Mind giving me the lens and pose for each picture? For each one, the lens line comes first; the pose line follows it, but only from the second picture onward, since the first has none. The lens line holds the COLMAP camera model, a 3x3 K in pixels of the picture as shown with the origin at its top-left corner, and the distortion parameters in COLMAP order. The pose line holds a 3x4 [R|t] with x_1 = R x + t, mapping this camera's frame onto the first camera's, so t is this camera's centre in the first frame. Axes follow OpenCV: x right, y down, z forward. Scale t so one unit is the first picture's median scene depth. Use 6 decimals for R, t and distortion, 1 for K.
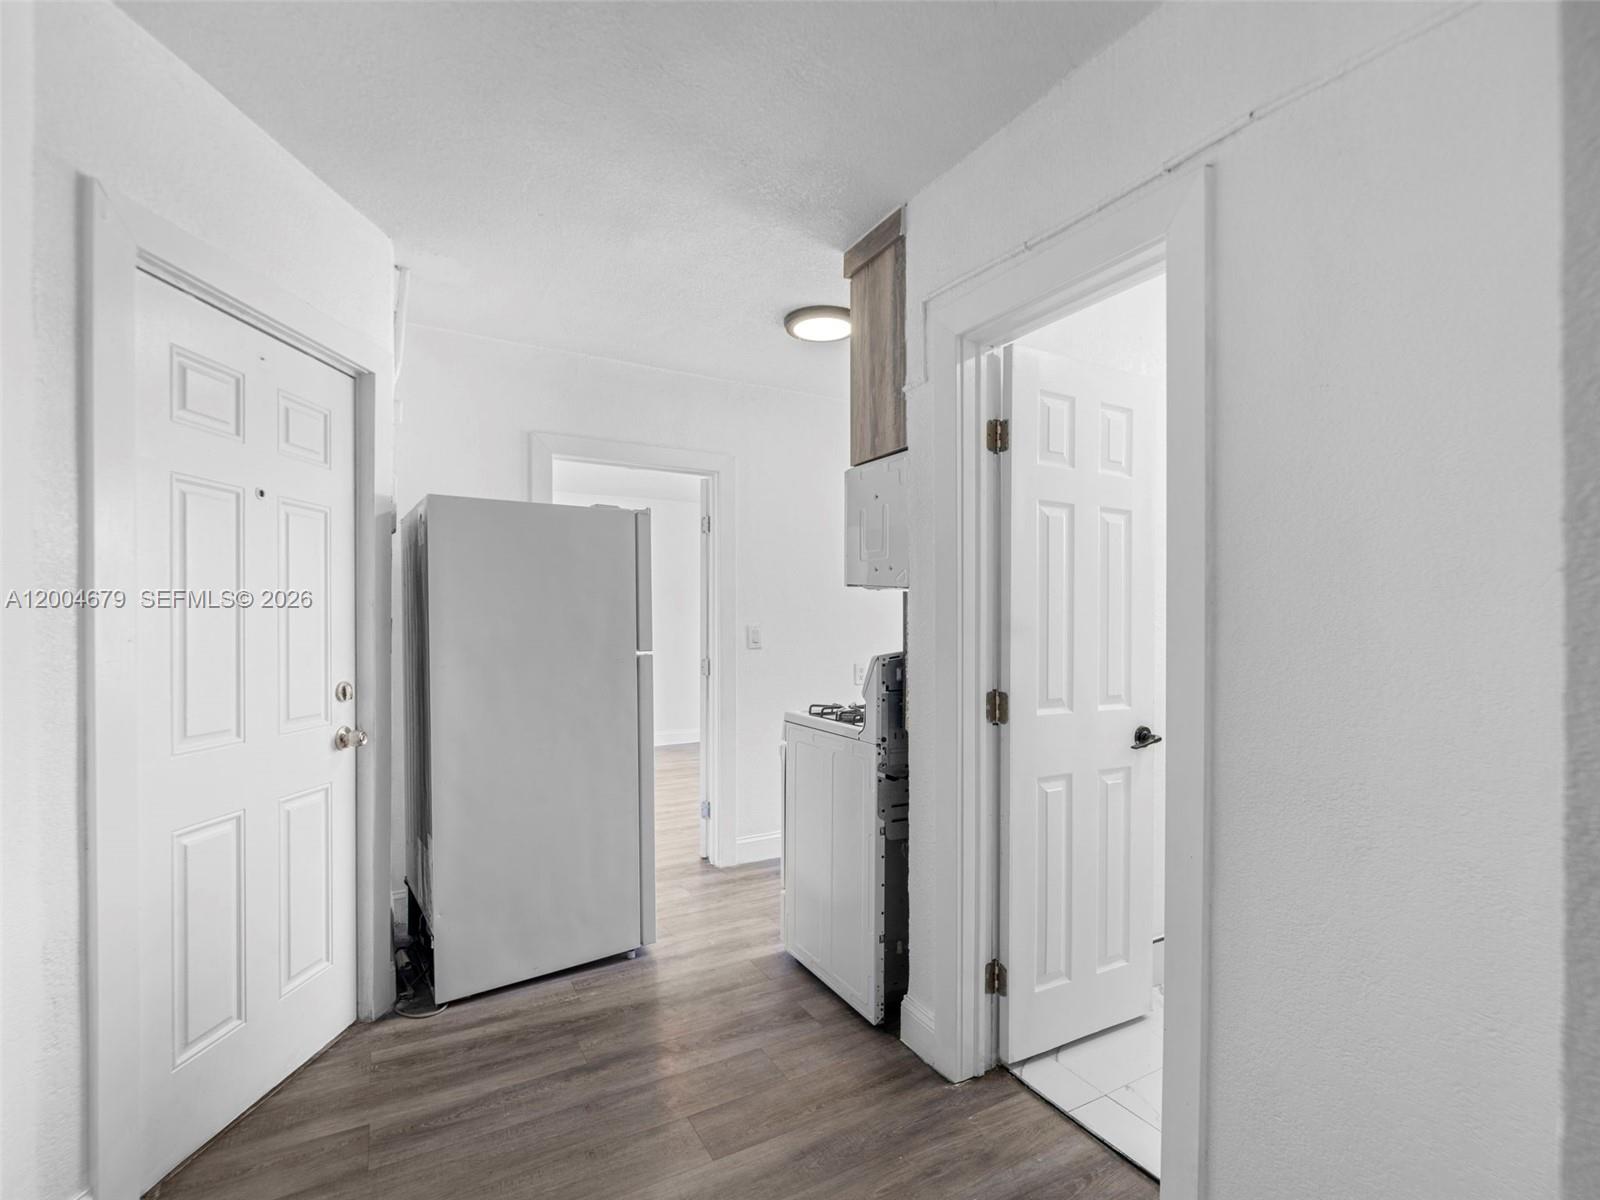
lens RADIAL K [[757.0, 0, 801.3], [0, 757.0, 611.8], [0, 0, 1]] dist [-0.000504, 0.000322]
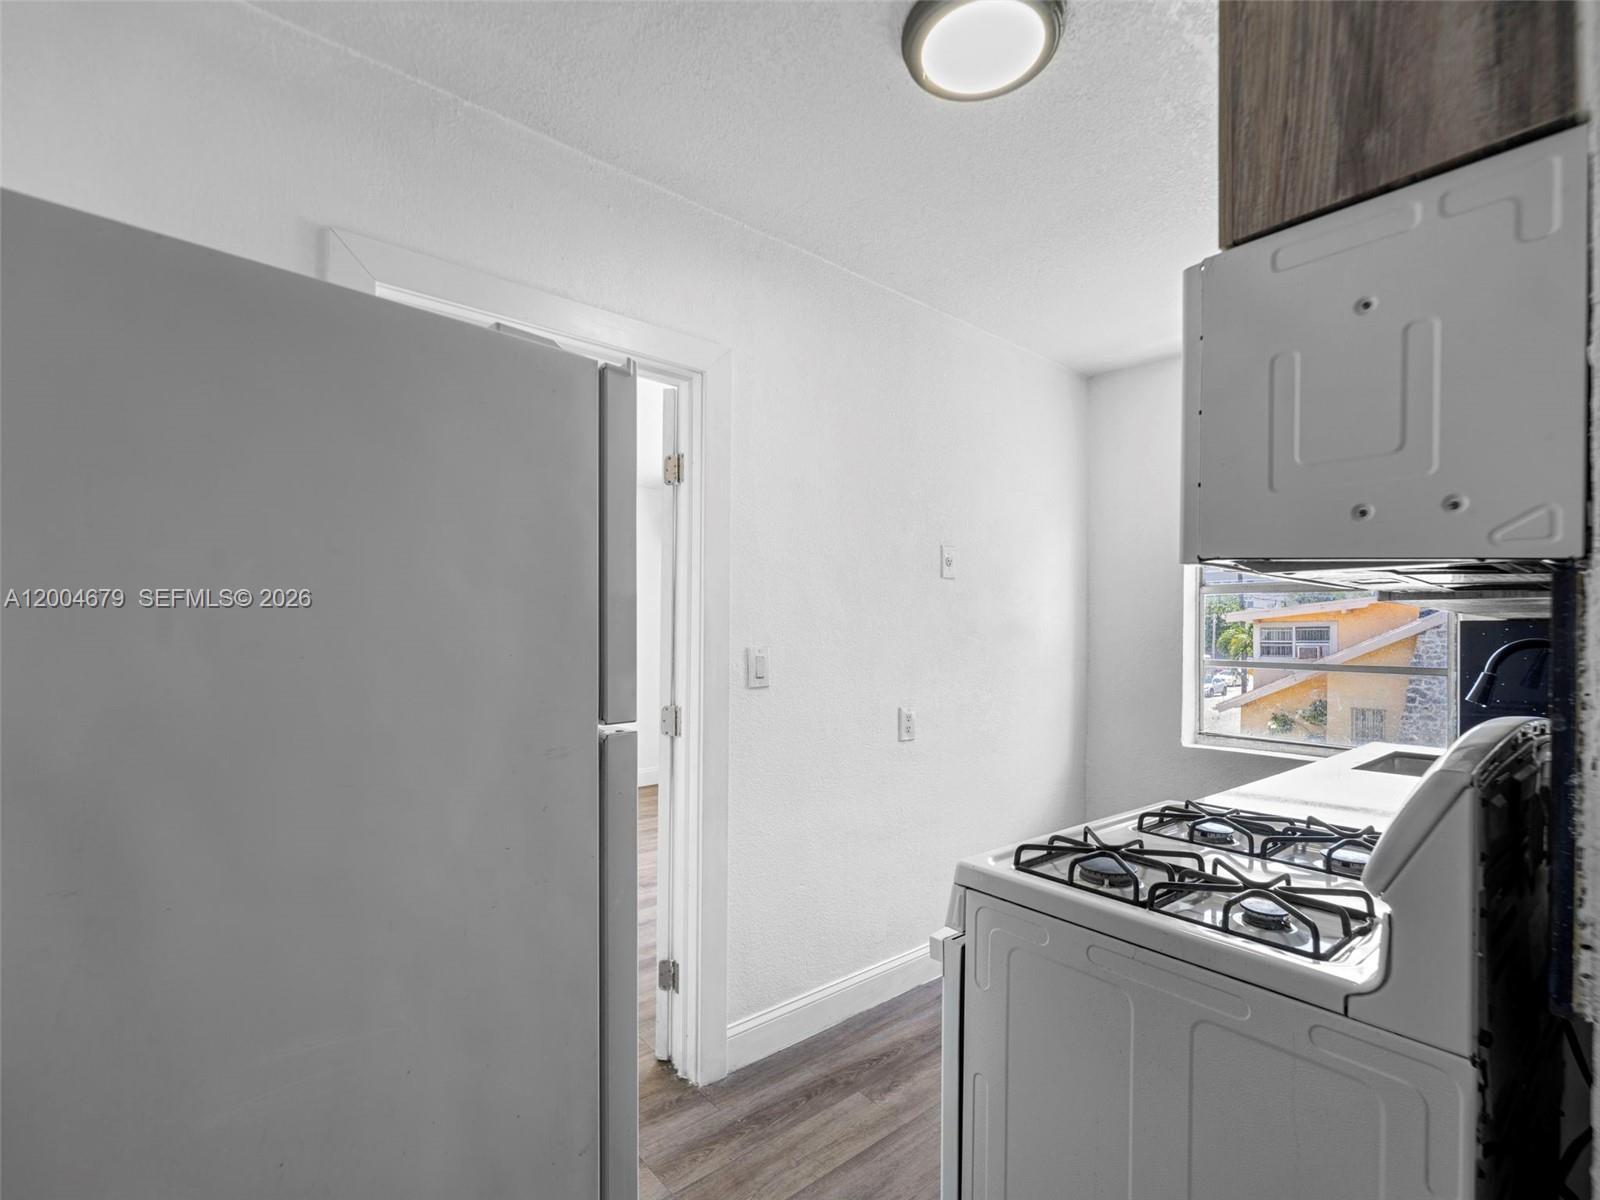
lens RADIAL K [[757.0, 0, 812.1], [0, 757.0, 624.4], [0, 0, 1]] dist [-0.000504, 0.000322]
pose [[0.981289, 0.012380, 0.192144, -0.183589], [-0.012530, 0.999921, -0.000436, -0.000292], [-0.192135, -0.001980, 0.981367, 0.594256]]
